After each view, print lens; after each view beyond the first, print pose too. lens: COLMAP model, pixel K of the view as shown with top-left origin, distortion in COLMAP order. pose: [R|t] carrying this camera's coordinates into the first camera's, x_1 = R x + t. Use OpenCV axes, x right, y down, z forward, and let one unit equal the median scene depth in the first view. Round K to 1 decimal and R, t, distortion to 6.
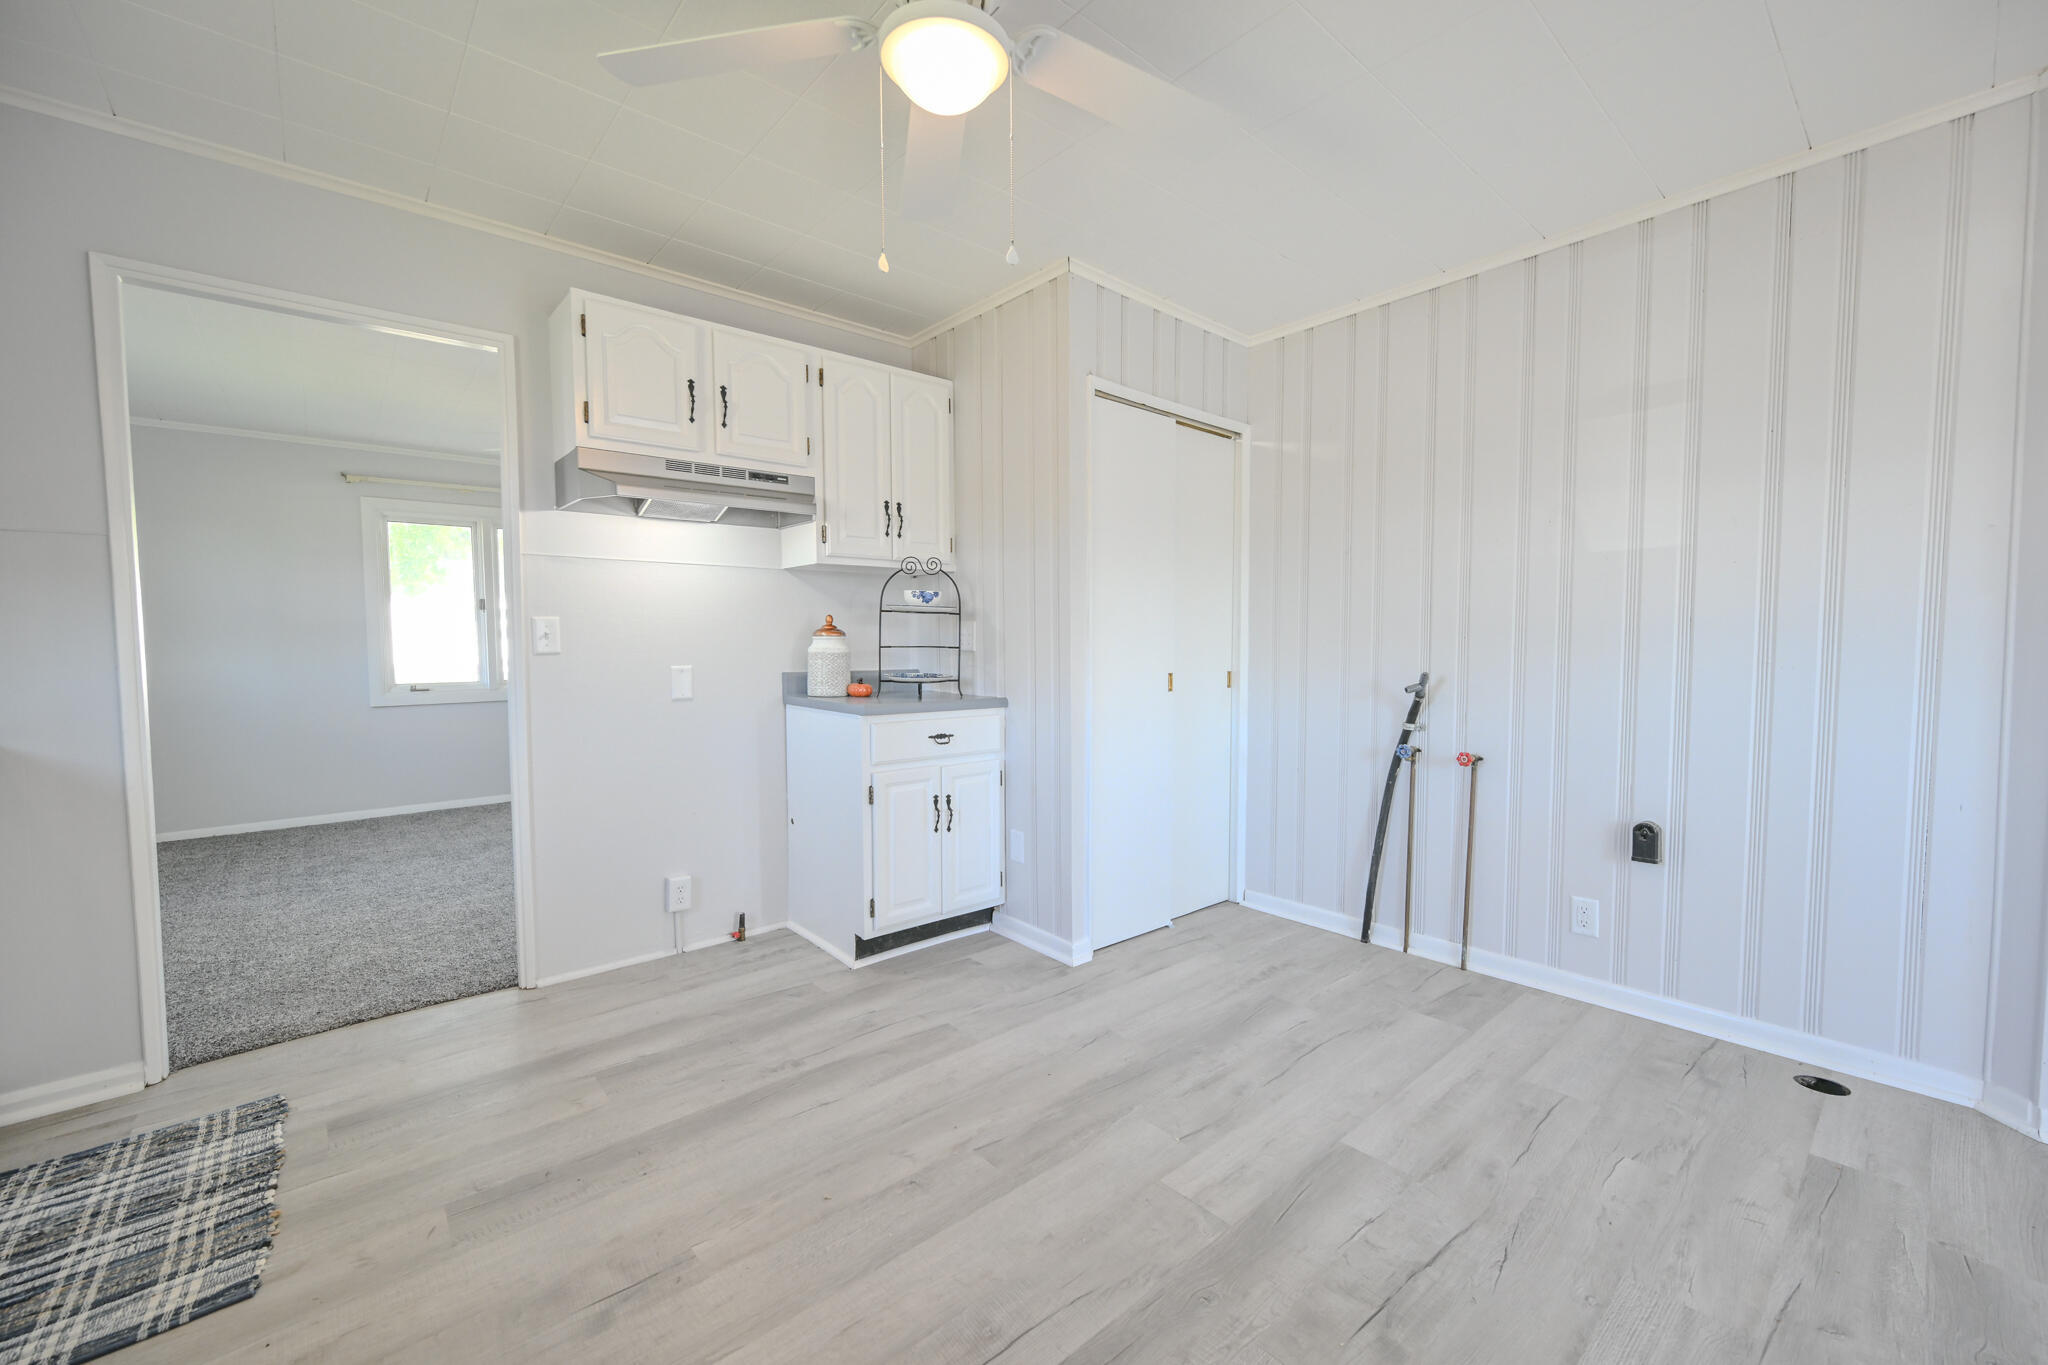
lens RADIAL K [[809.7, 0, 1029.5], [0, 809.7, 686.7], [0, 0, 1]] dist [-0.005617, 0.001081]
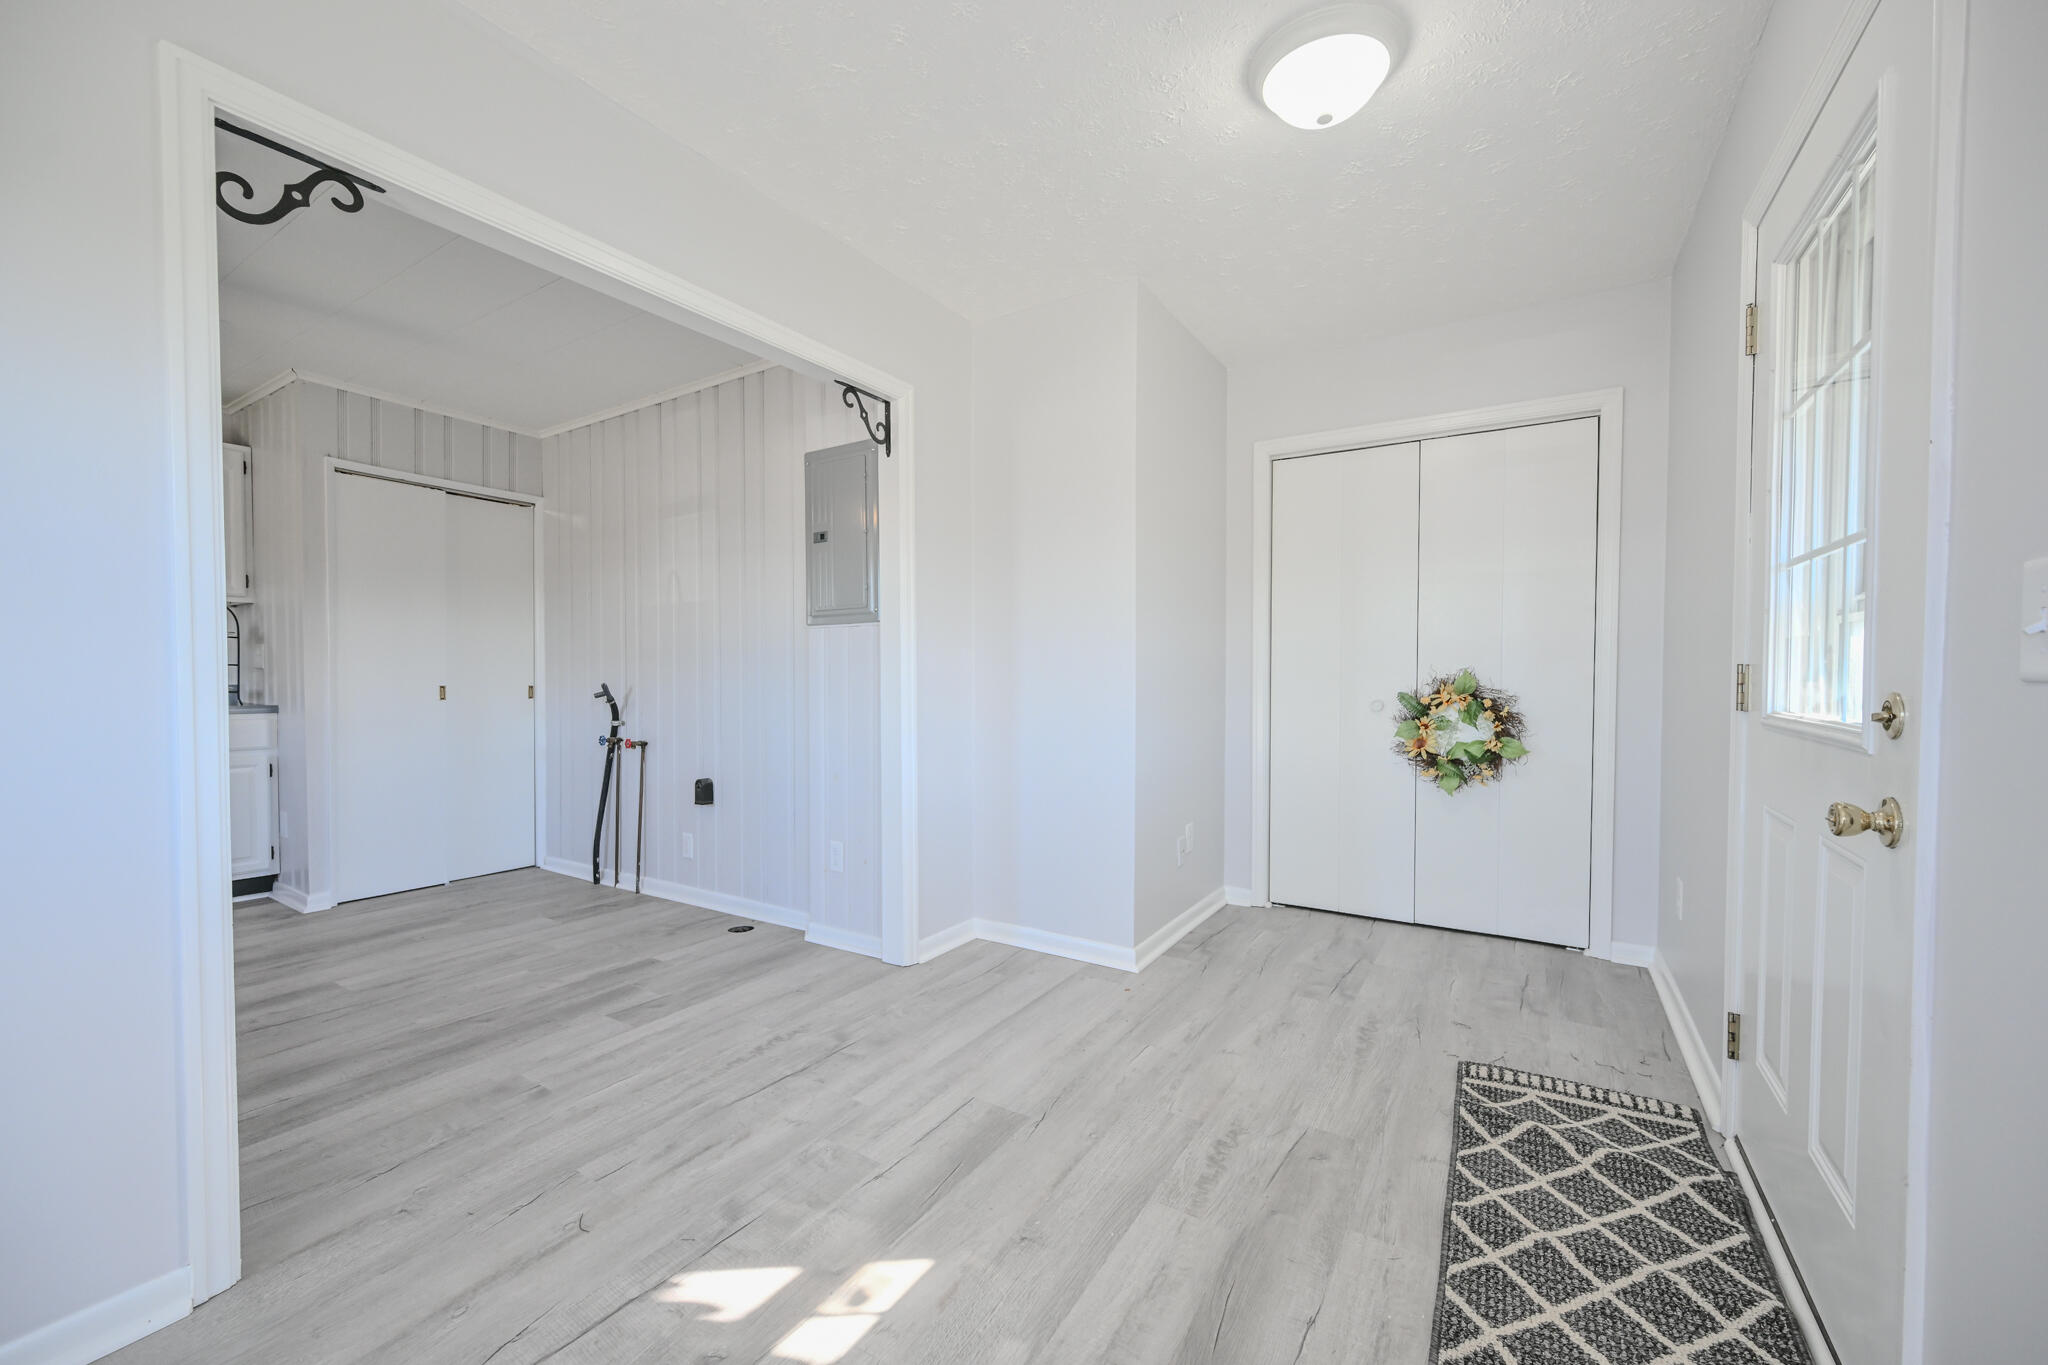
lens RADIAL K [[809.7, 0, 1026.1], [0, 809.7, 685.9], [0, 0, 1]] dist [-0.005617, 0.001081]
pose [[0.957196, -0.001630, 0.289436, 0.840820], [0.012509, 0.999283, -0.035742, 0.049997], [-0.289170, 0.037832, 0.956530, -0.609551]]
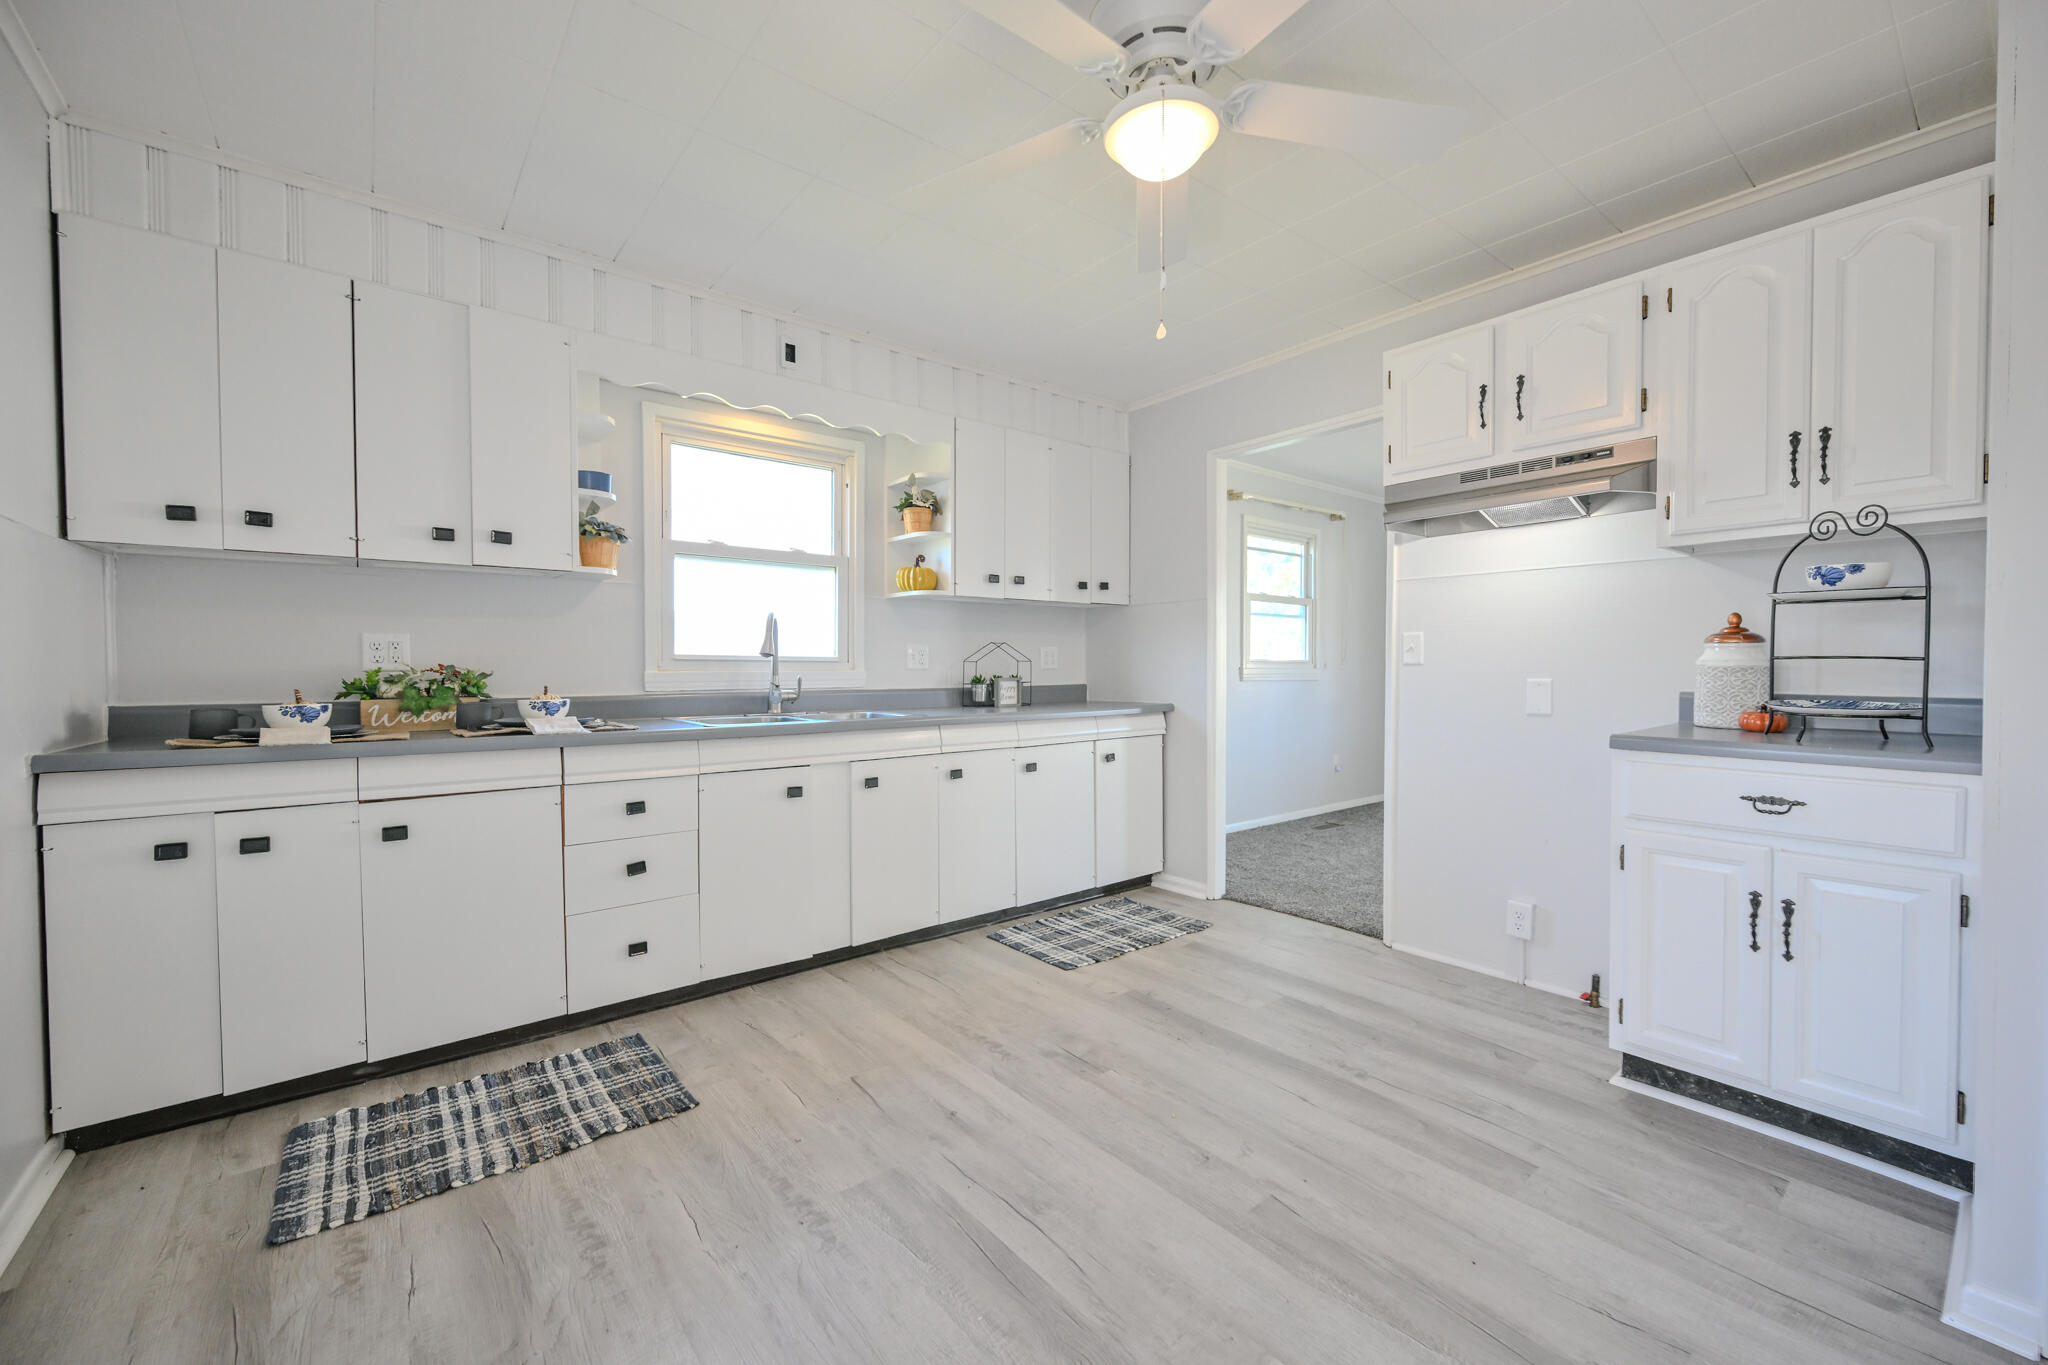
lens RADIAL K [[809.7, 0, 1014.0], [0, 809.7, 685.3], [0, 0, 1]] dist [-0.005617, 0.001081]
pose [[-0.047783, 0.030453, -0.998393, 0.588129], [-0.048259, 0.998298, 0.032759, -0.021532], [0.997691, 0.049747, -0.046232, 0.490539]]
